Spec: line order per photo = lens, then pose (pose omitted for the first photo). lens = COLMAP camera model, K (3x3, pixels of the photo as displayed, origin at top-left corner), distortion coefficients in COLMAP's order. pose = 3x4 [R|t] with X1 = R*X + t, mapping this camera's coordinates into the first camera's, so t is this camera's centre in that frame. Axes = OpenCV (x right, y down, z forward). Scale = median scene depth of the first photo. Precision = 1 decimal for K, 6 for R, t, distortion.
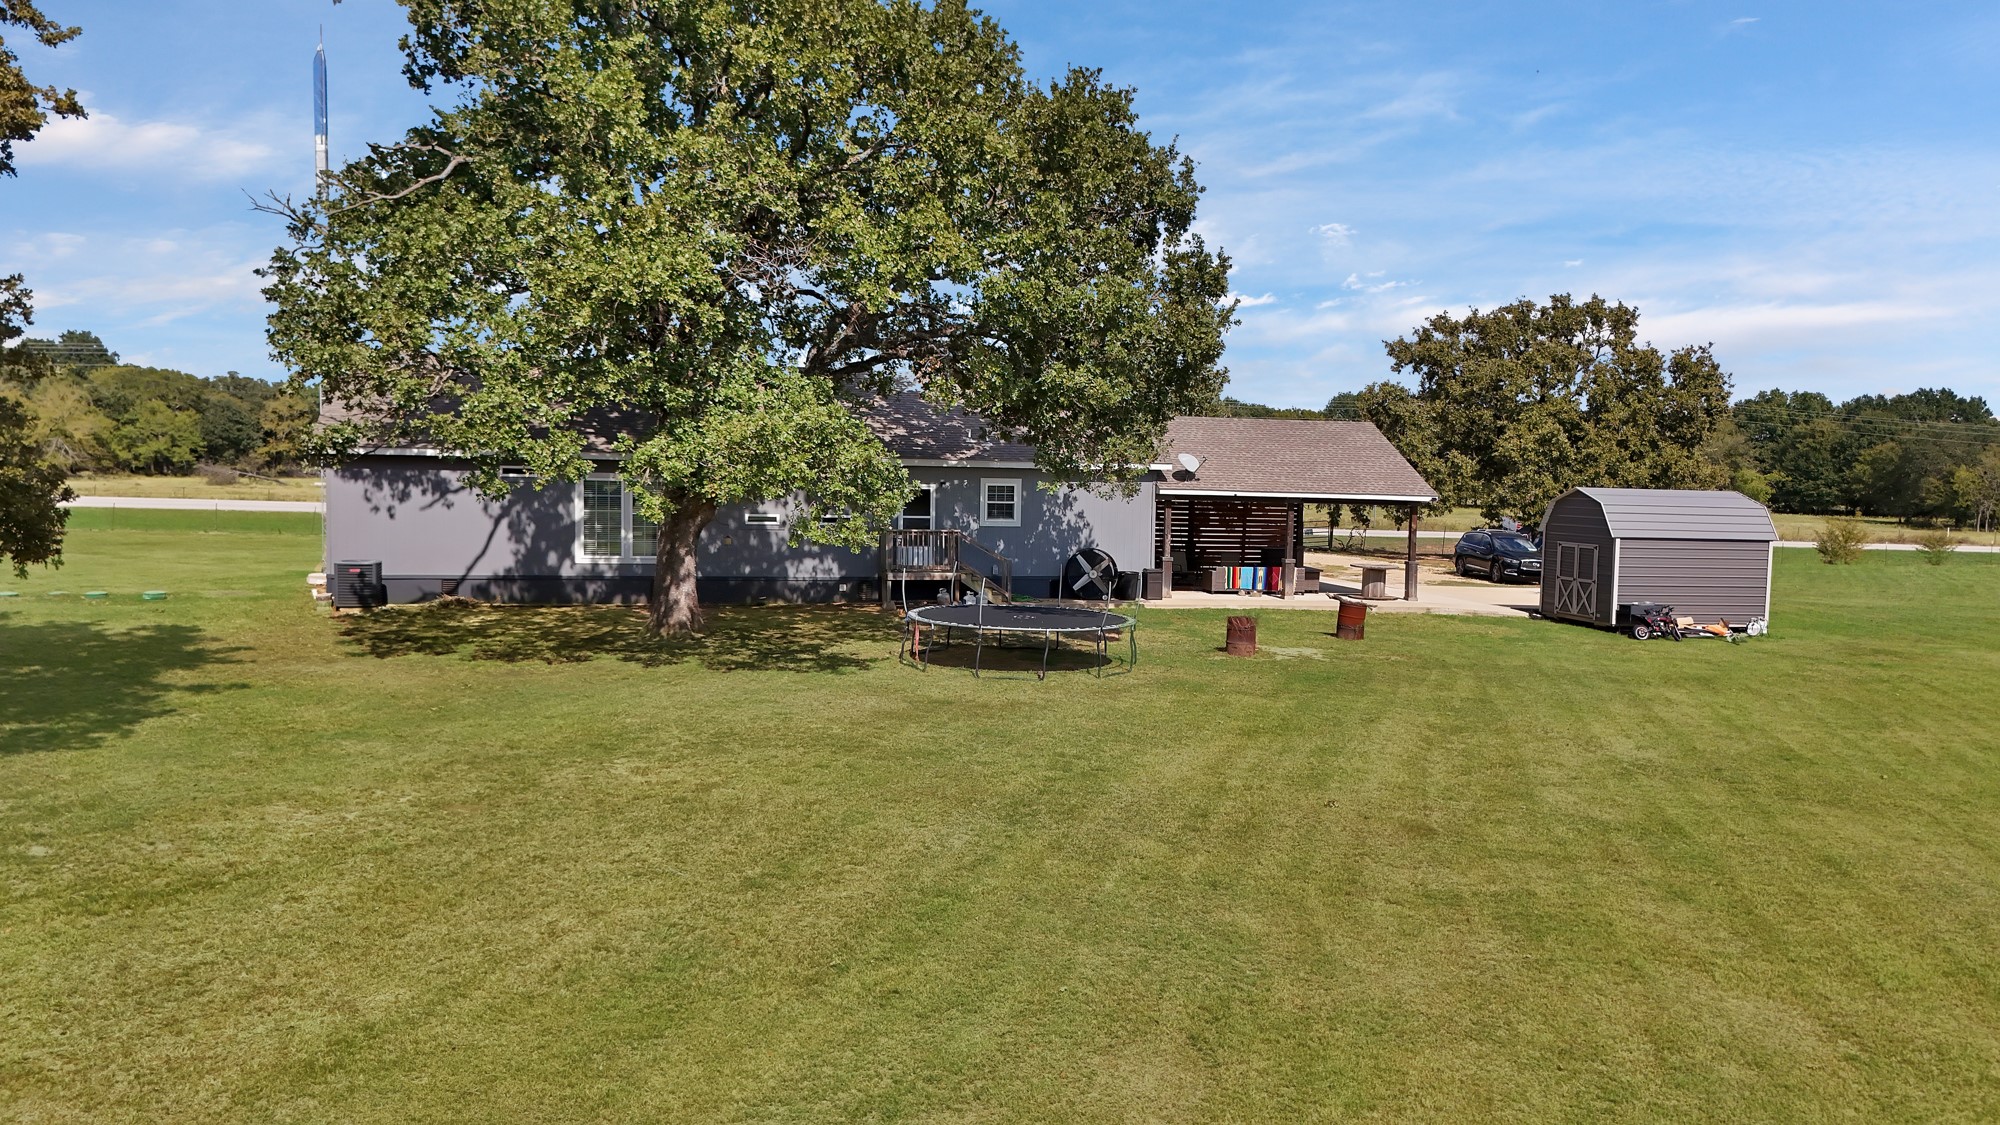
lens RADIAL K [[1458.1, 0, 1005.7], [0, 1458.1, 574.1], [0, 0, 1]] dist [0.009846, 0.000107]
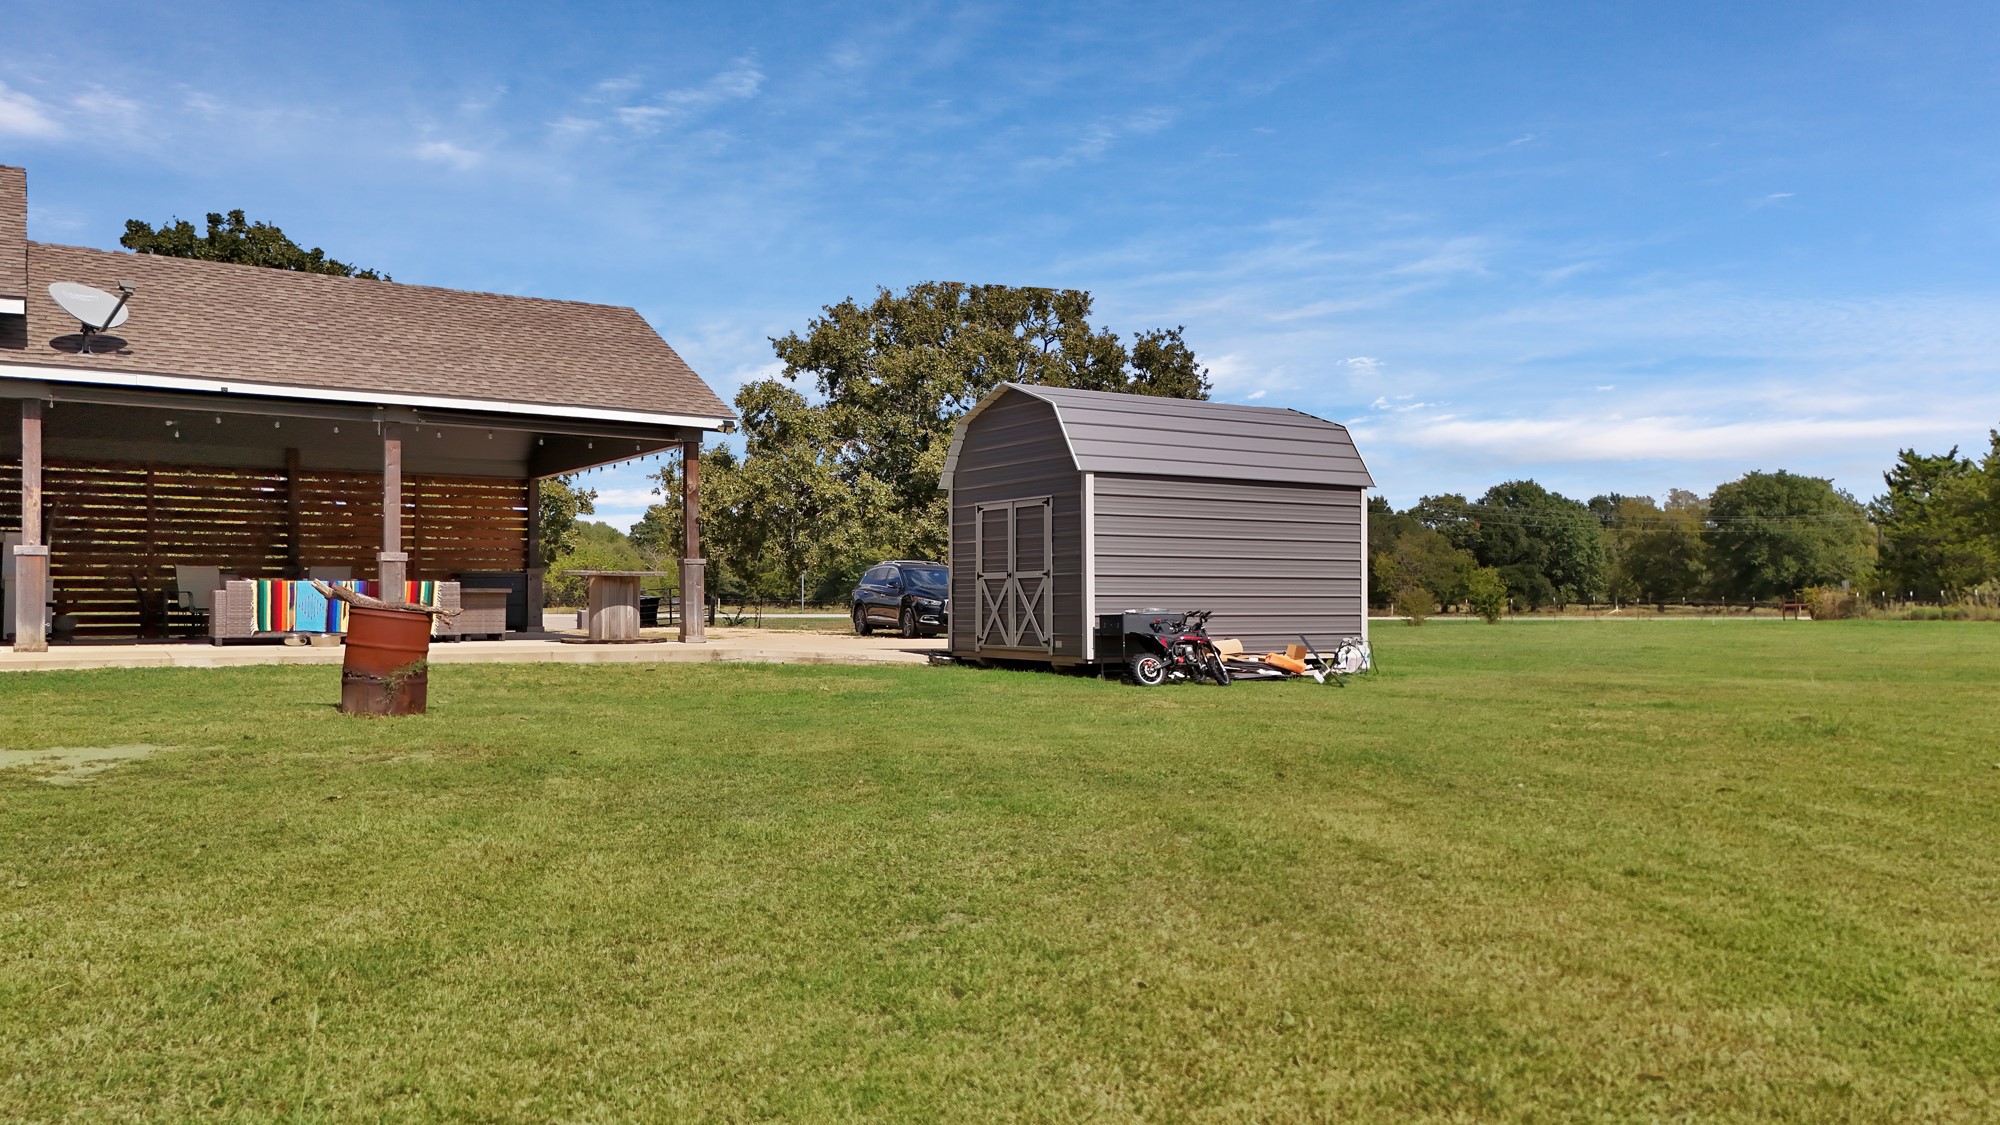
lens RADIAL K [[1458.1, 0, 994.5], [0, 1458.1, 567.9], [0, 0, 1]] dist [0.009846, 0.000107]
pose [[0.942246, -0.018969, 0.334384, 0.230098], [0.049637, 0.995278, -0.083410, 0.041563], [-0.331223, 0.095191, 0.938739, 0.564761]]
